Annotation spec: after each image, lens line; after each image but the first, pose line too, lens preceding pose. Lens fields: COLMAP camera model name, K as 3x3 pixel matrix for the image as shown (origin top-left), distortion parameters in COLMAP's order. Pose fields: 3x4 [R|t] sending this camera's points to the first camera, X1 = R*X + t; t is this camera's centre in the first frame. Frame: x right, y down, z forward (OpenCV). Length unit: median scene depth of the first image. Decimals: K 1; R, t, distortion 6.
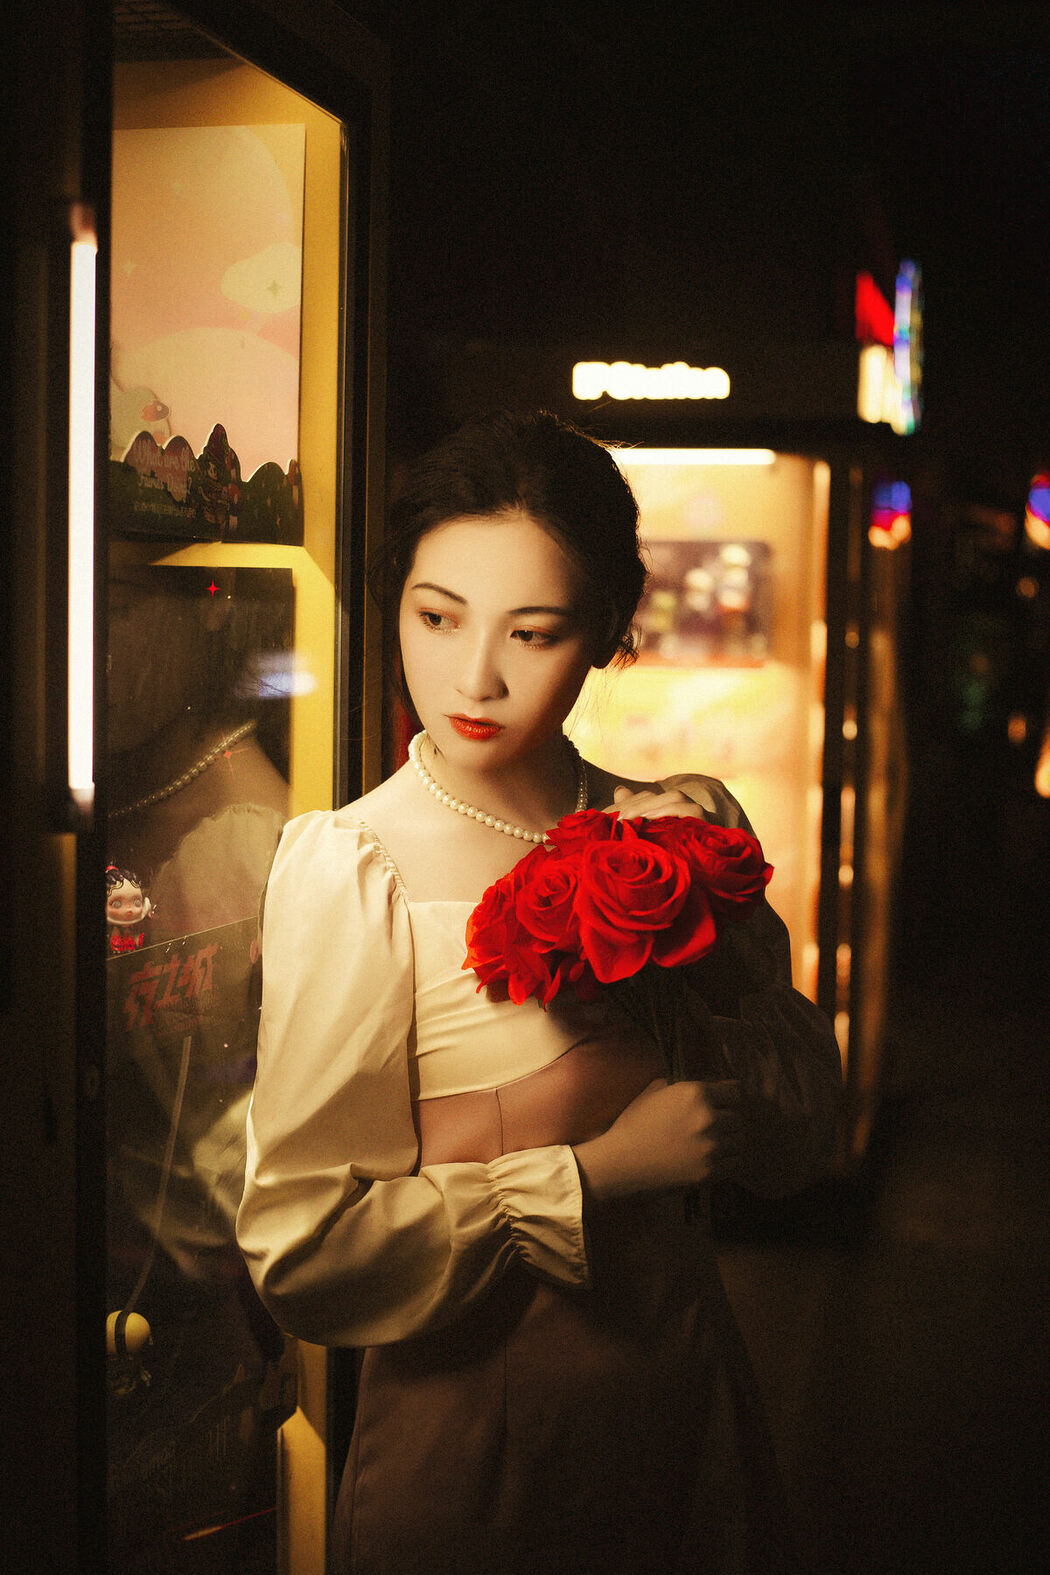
lens RADIAL K [[2364.5, 0, 525.0], [0, 2364.5, 787.5], [0, 0, 1]] dist [0.001374, -0.062208]
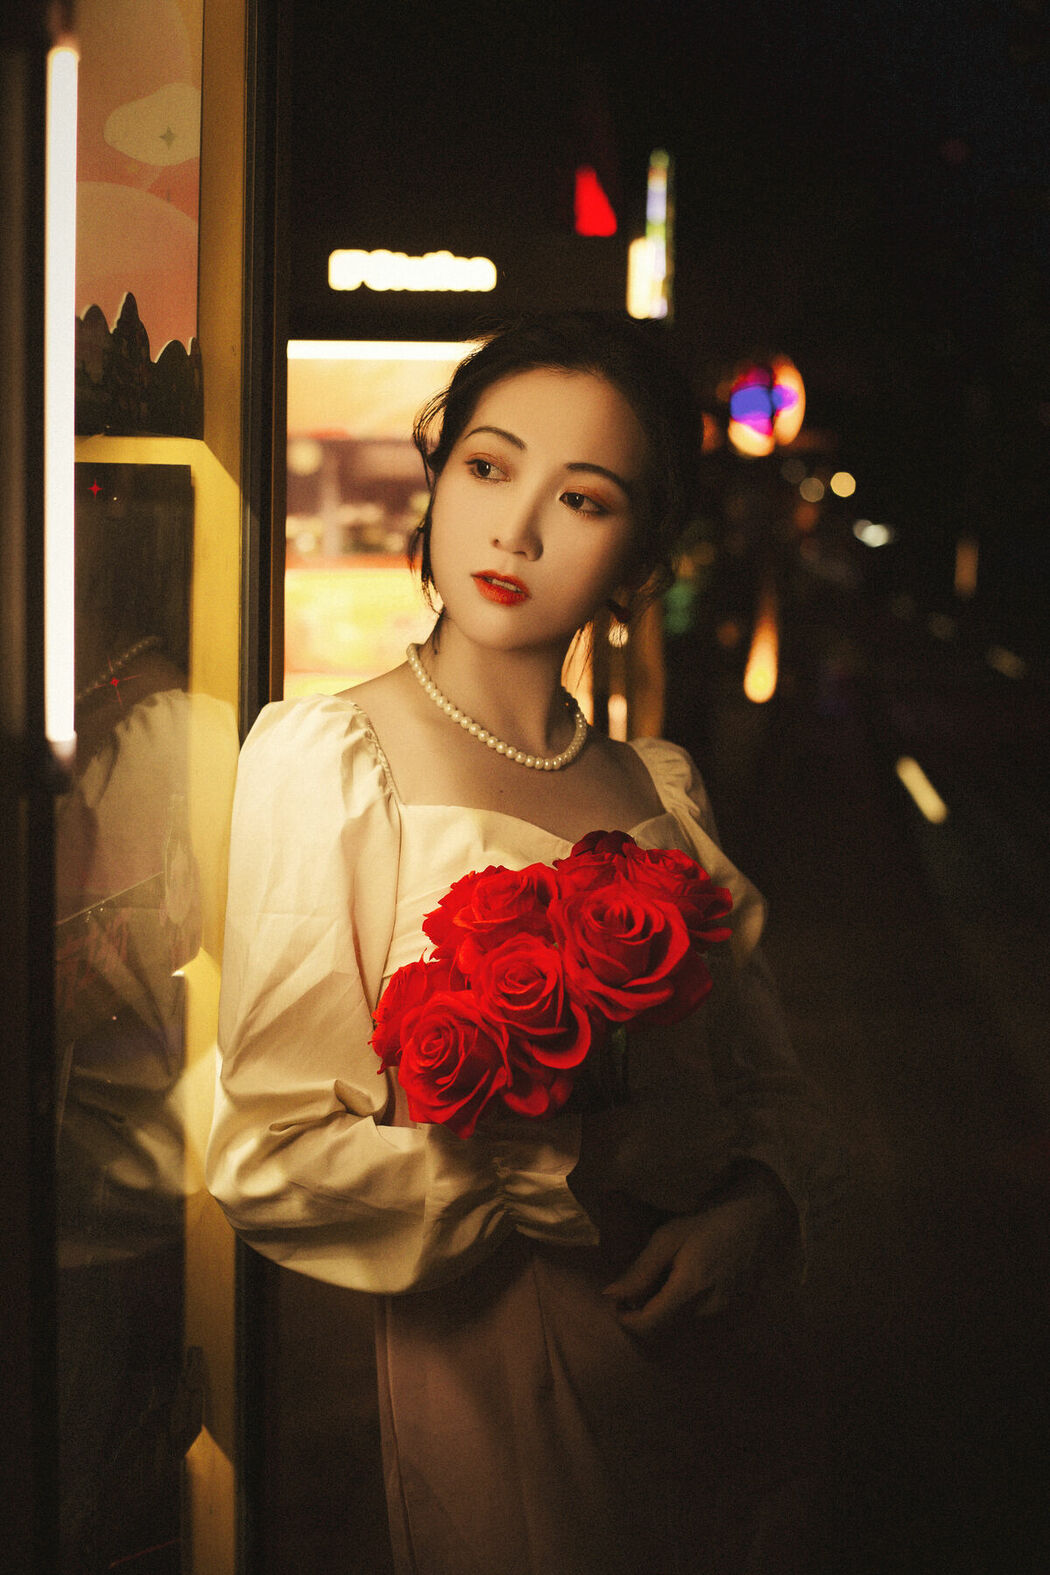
lens RADIAL K [[2352.2, 0, 489.2], [0, 2352.2, 786.5], [0, 0, 1]] dist [-0.010634, 0.031259]
pose [[0.992154, -0.012083, 0.124440, -0.098388], [0.006909, 0.999097, 0.041921, -0.011180], [-0.124834, -0.040732, 0.991341, 0.134201]]
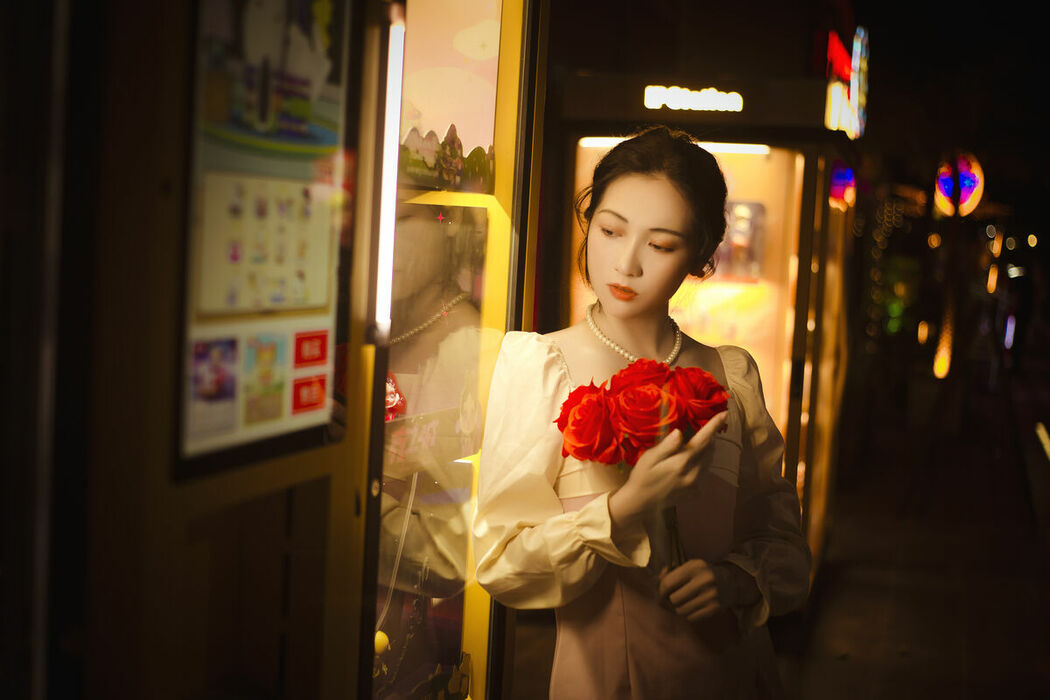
lens RADIAL K [[1576.3, 0, 525.0], [0, 1576.3, 350.0], [0, 0, 1]] dist [0.001374, -0.062208]
pose [[0.998145, 0.042669, -0.043423, -0.016290], [-0.042945, 0.999063, -0.005437, 0.016191], [0.043150, 0.007292, 0.999042, -0.148799]]
